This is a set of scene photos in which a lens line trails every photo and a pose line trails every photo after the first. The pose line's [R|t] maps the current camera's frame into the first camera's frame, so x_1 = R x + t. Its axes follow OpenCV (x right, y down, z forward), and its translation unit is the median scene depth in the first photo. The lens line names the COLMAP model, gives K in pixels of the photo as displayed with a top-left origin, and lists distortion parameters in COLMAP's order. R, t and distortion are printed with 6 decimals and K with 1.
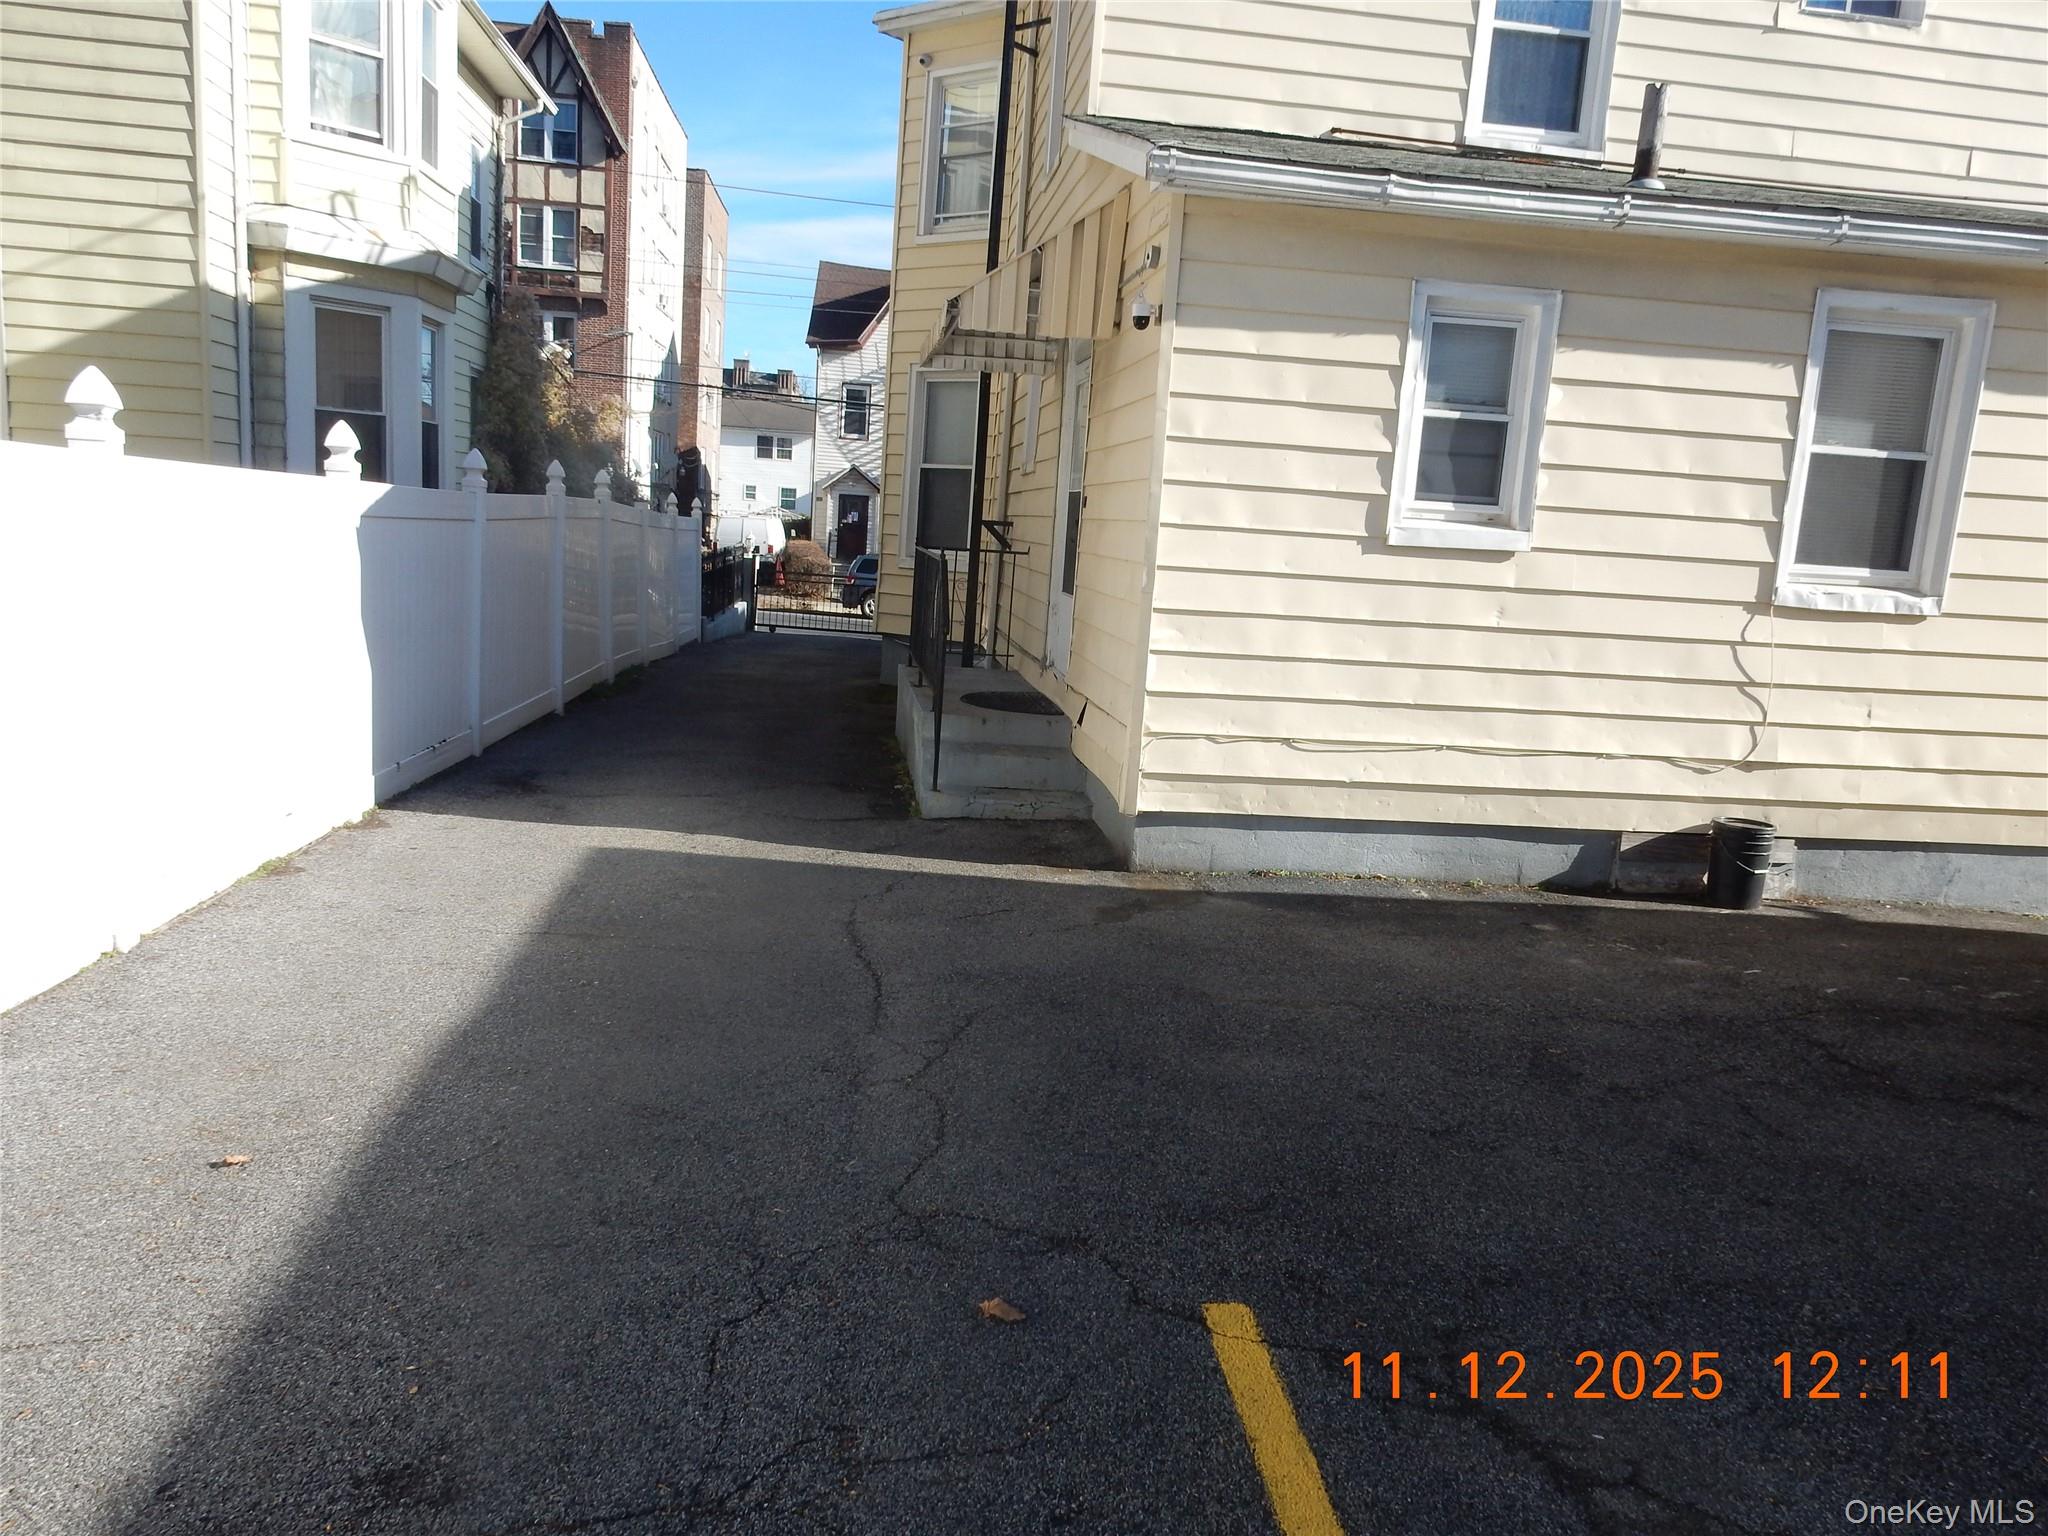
lens RADIAL K [[1502.3, 0, 1027.9], [0, 1502.3, 762.1], [0, 0, 1]] dist [-0.003296, -0.000113]
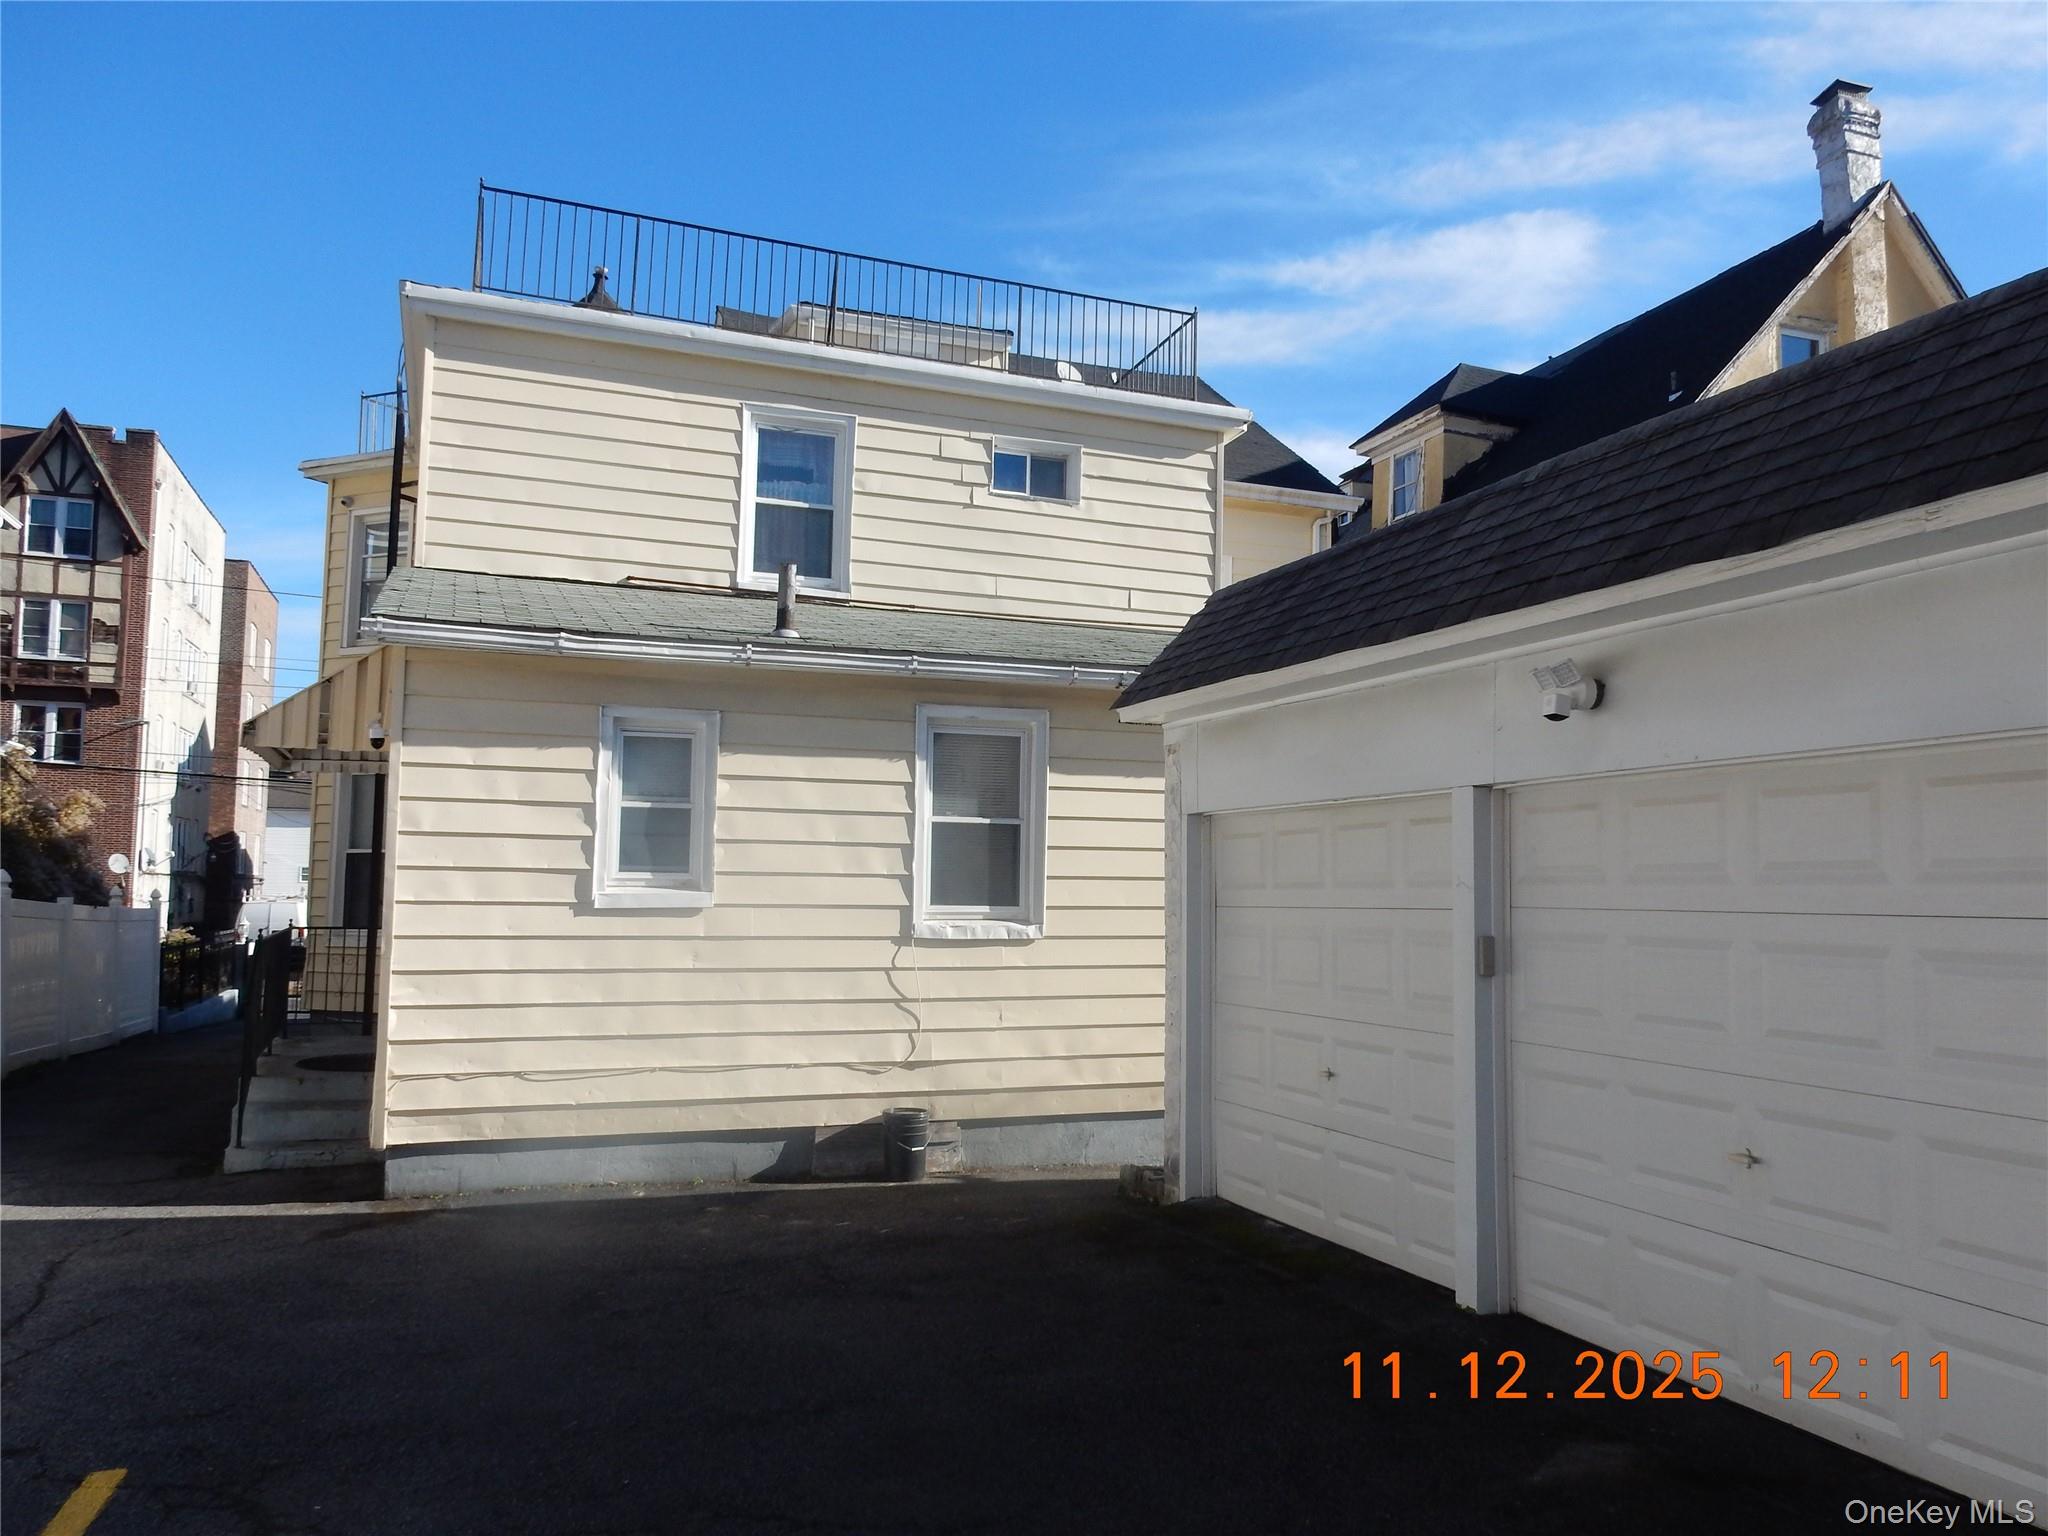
lens RADIAL K [[1502.3, 0, 1026.5], [0, 1502.3, 772.0], [0, 0, 1]] dist [-0.003296, -0.000113]
pose [[0.968405, -0.031199, 0.247423, 0.271806], [0.086784, 0.972292, -0.217065, 0.046377], [-0.233795, 0.231680, 0.944280, -0.284097]]
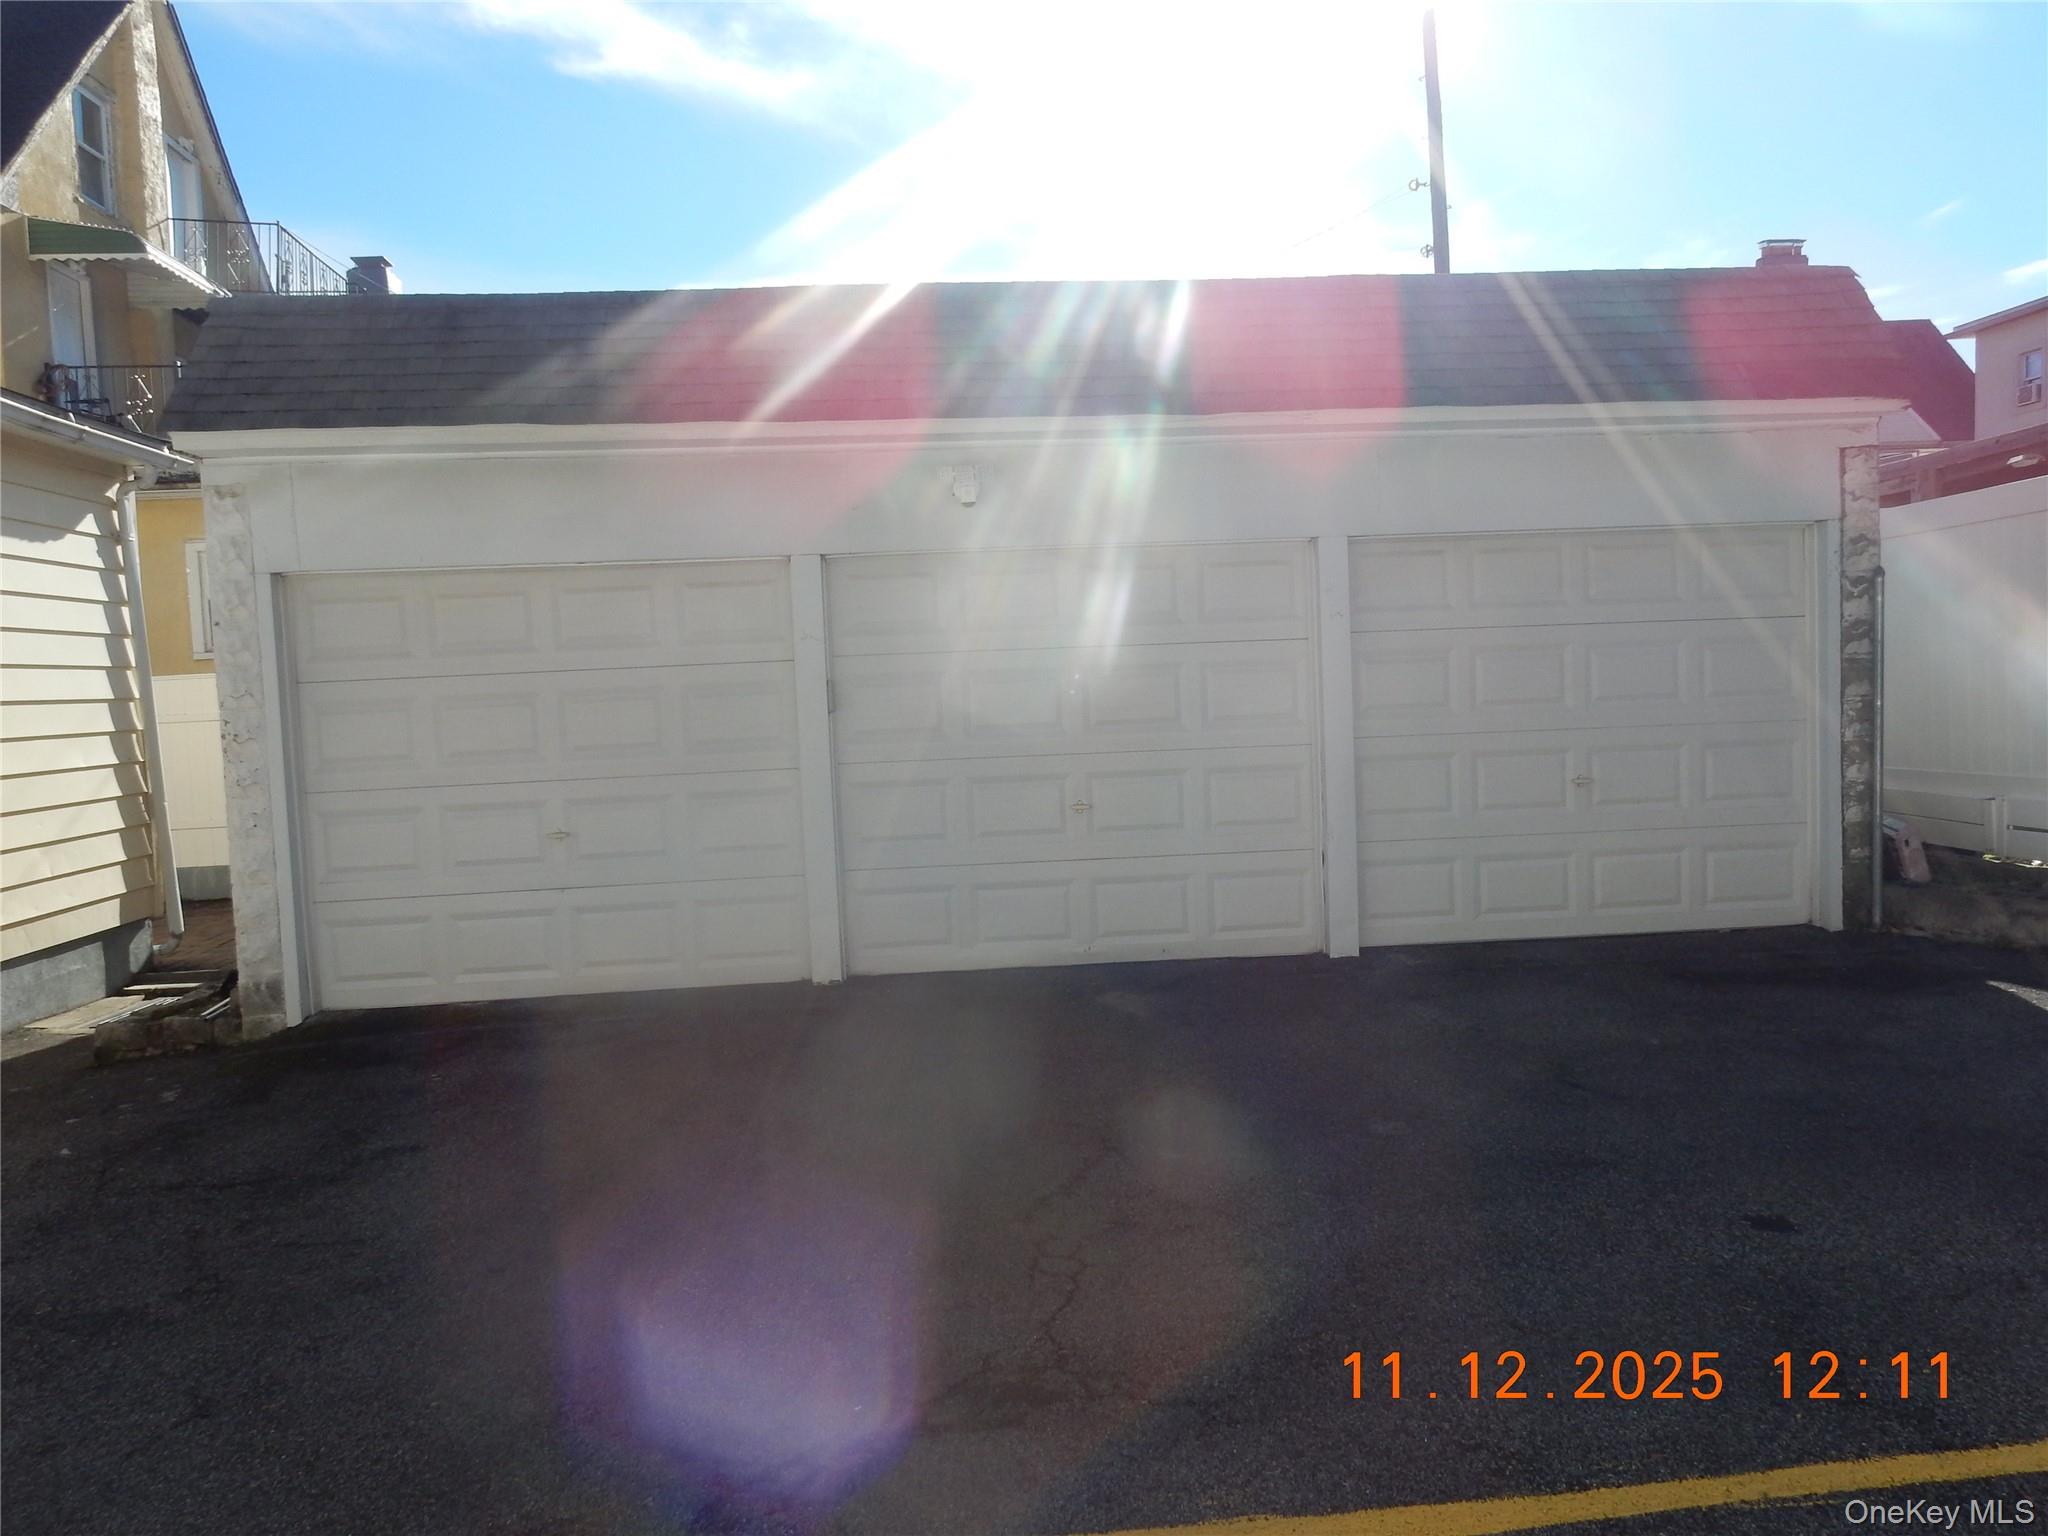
lens RADIAL K [[1502.3, 0, 1024.7], [0, 1502.3, 777.6], [0, 0, 1]] dist [-0.003296, -0.000113]
pose [[0.040974, -0.129181, 0.990774, -0.213721], [0.199235, 0.972749, 0.118592, -0.041628], [-0.979095, 0.192537, 0.065595, 0.213472]]
